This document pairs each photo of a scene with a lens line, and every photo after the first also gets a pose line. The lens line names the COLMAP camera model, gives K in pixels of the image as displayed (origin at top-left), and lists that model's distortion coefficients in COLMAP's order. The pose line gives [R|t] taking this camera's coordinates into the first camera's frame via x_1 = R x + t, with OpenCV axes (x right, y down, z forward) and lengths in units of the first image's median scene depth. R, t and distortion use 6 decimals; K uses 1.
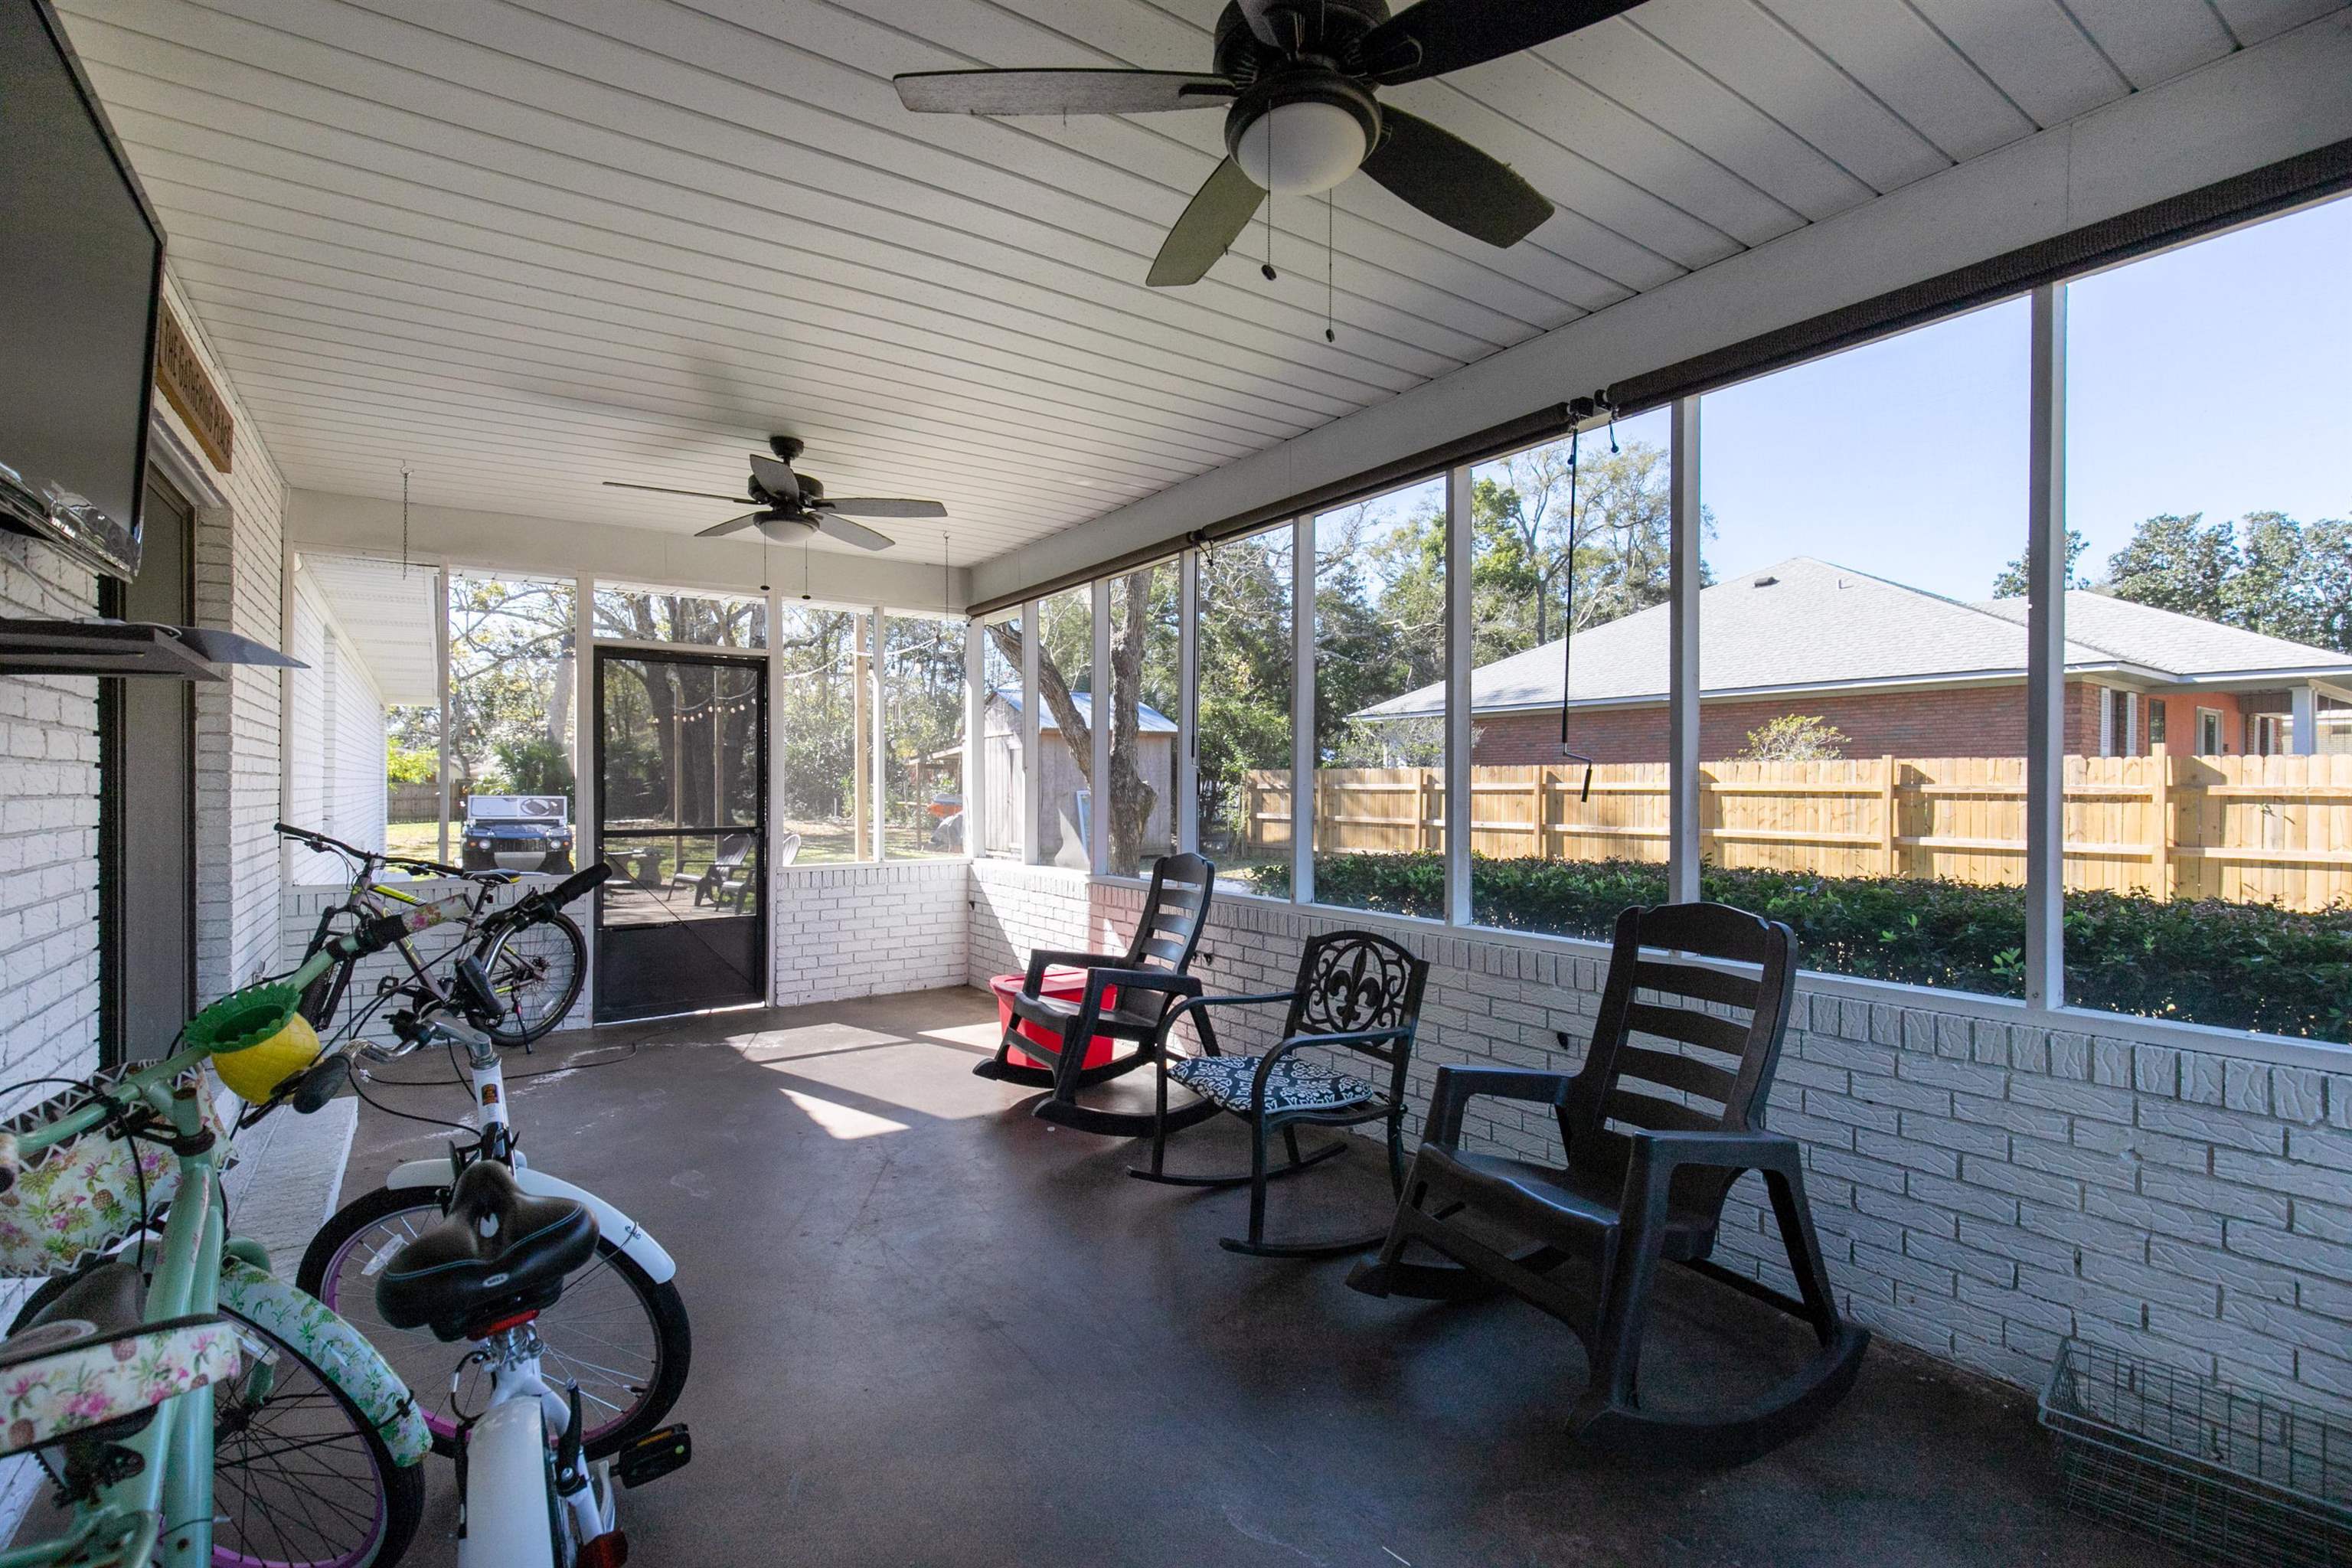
lens RADIAL K [[1083.5, 0, 1165.6], [0, 1083.5, 792.1], [0, 0, 1]] dist [0.020206, 0.000424]
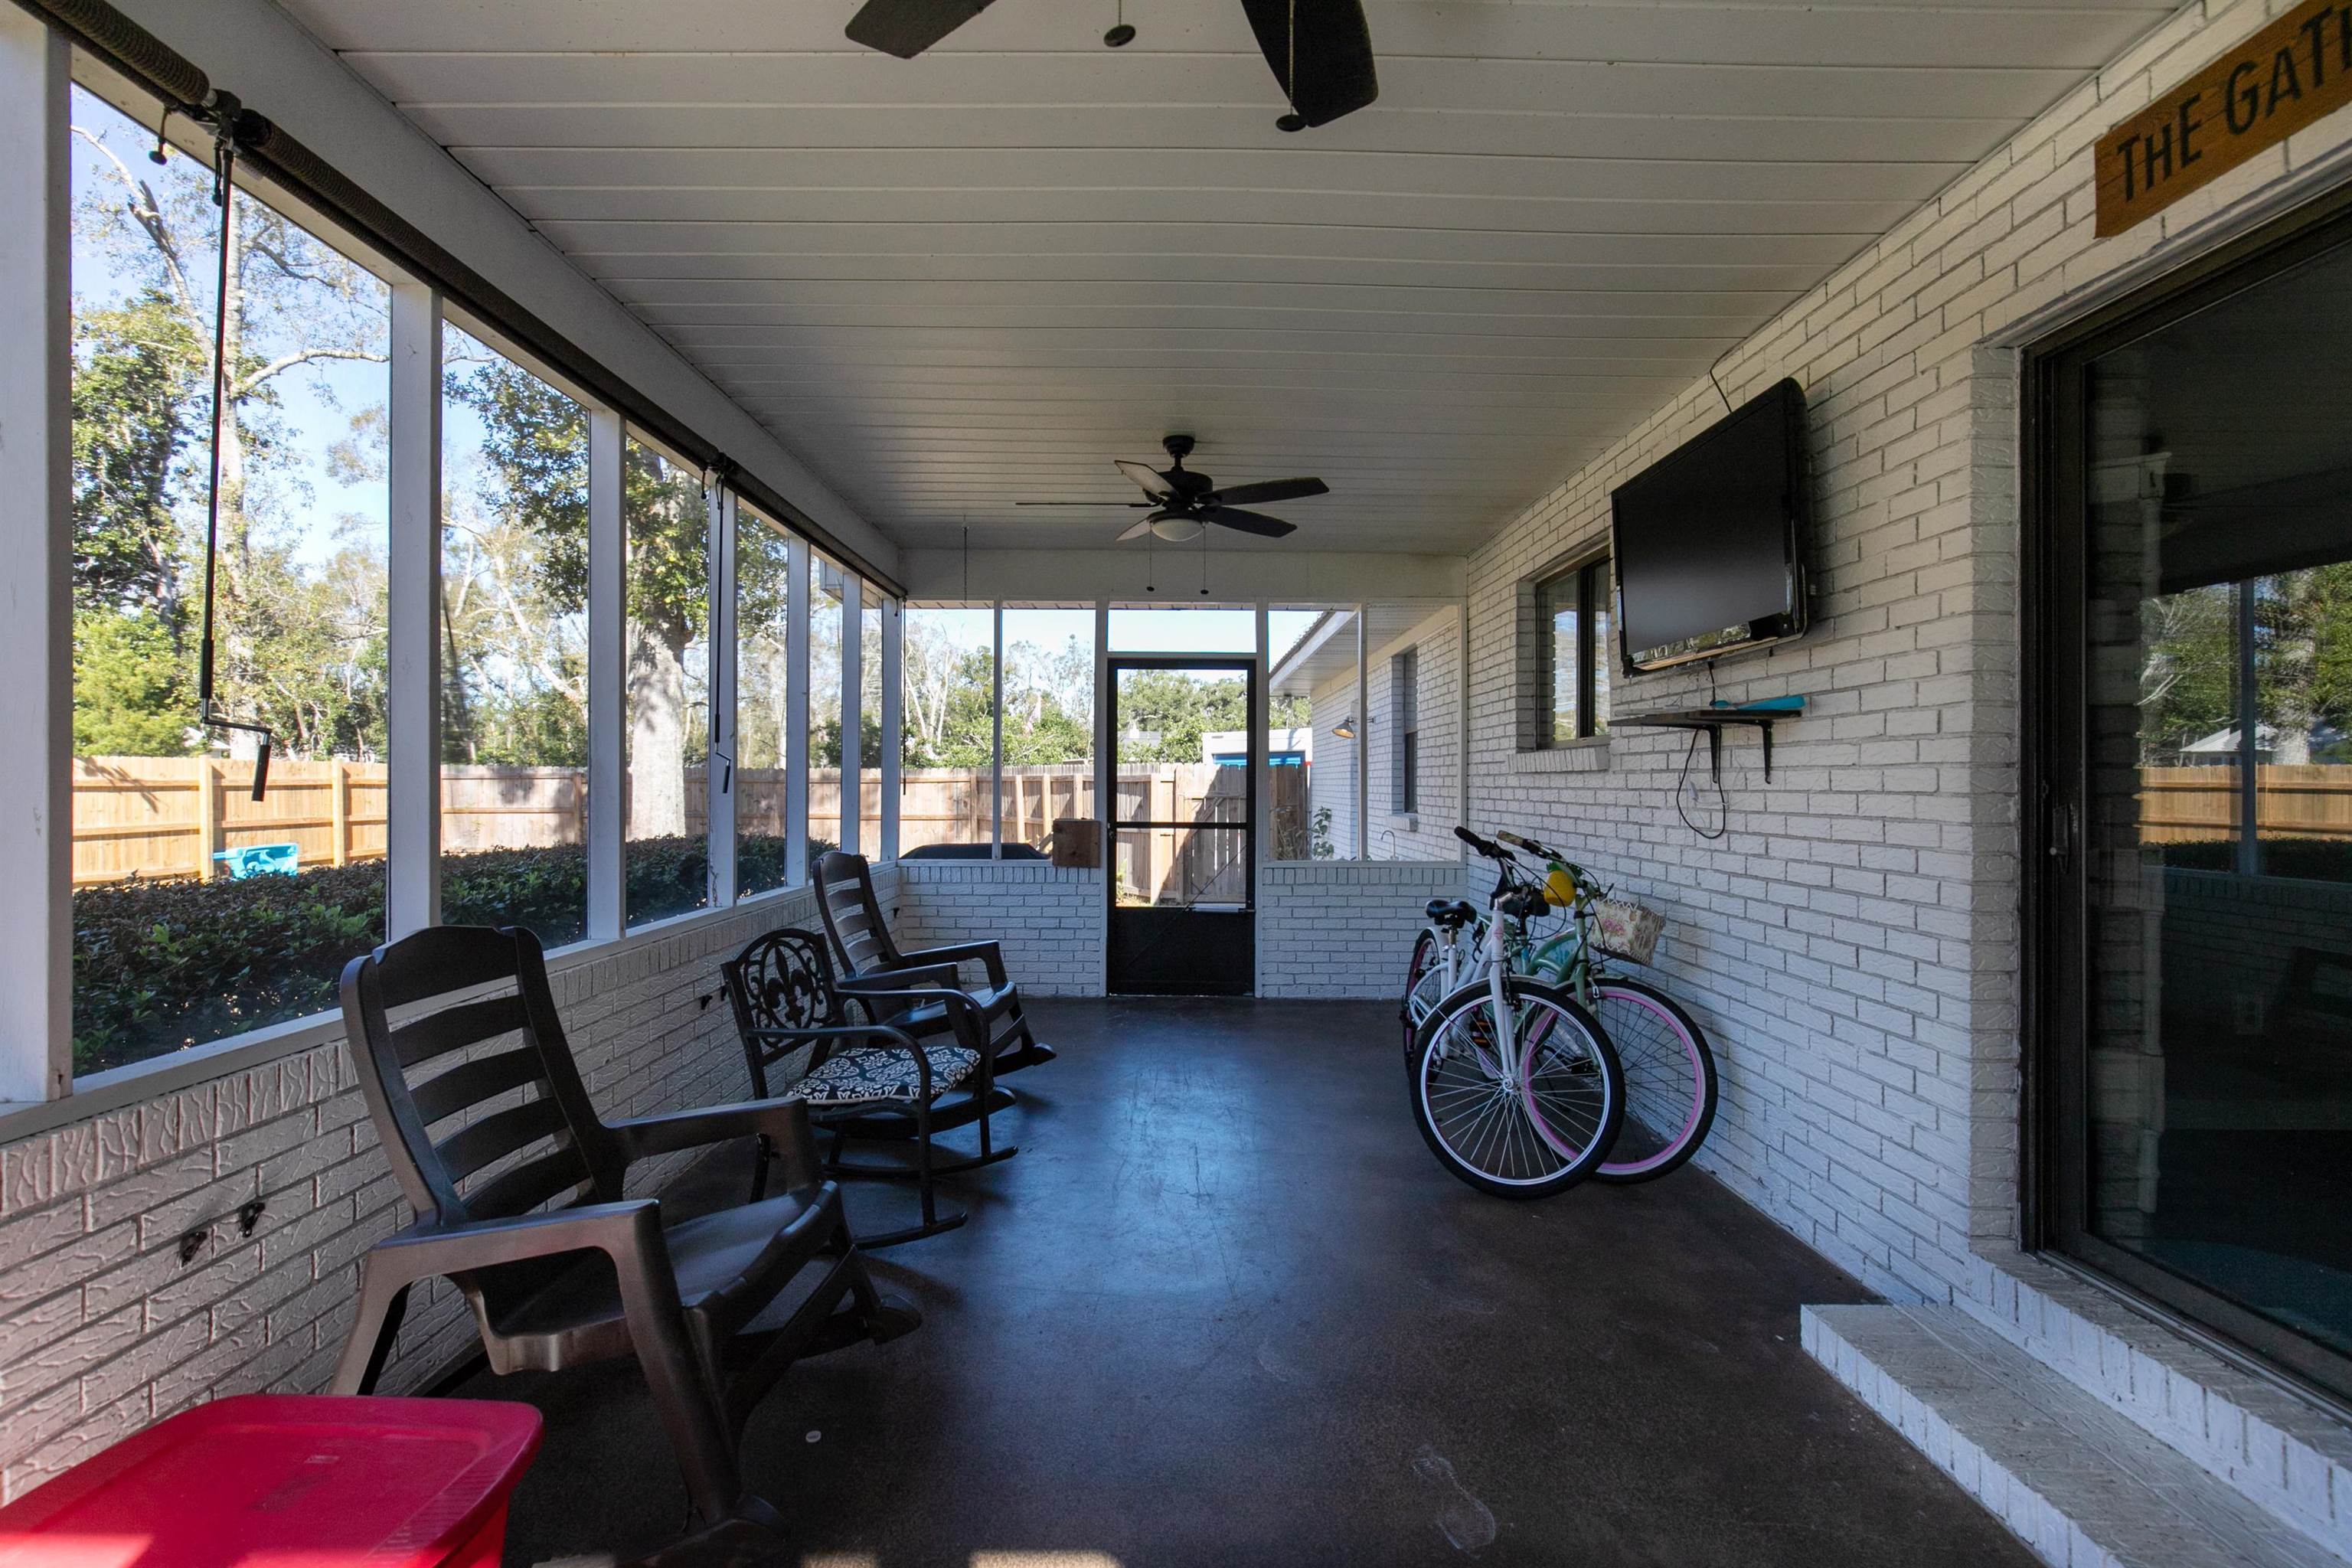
lens RADIAL K [[1083.5, 0, 1174.8], [0, 1083.5, 775.0], [0, 0, 1]] dist [0.020206, 0.000424]
pose [[-0.826046, -0.007892, 0.563548, -0.420462], [-0.007013, 0.999968, 0.003724, -0.011929], [-0.563560, -0.000876, -0.826075, 1.012442]]
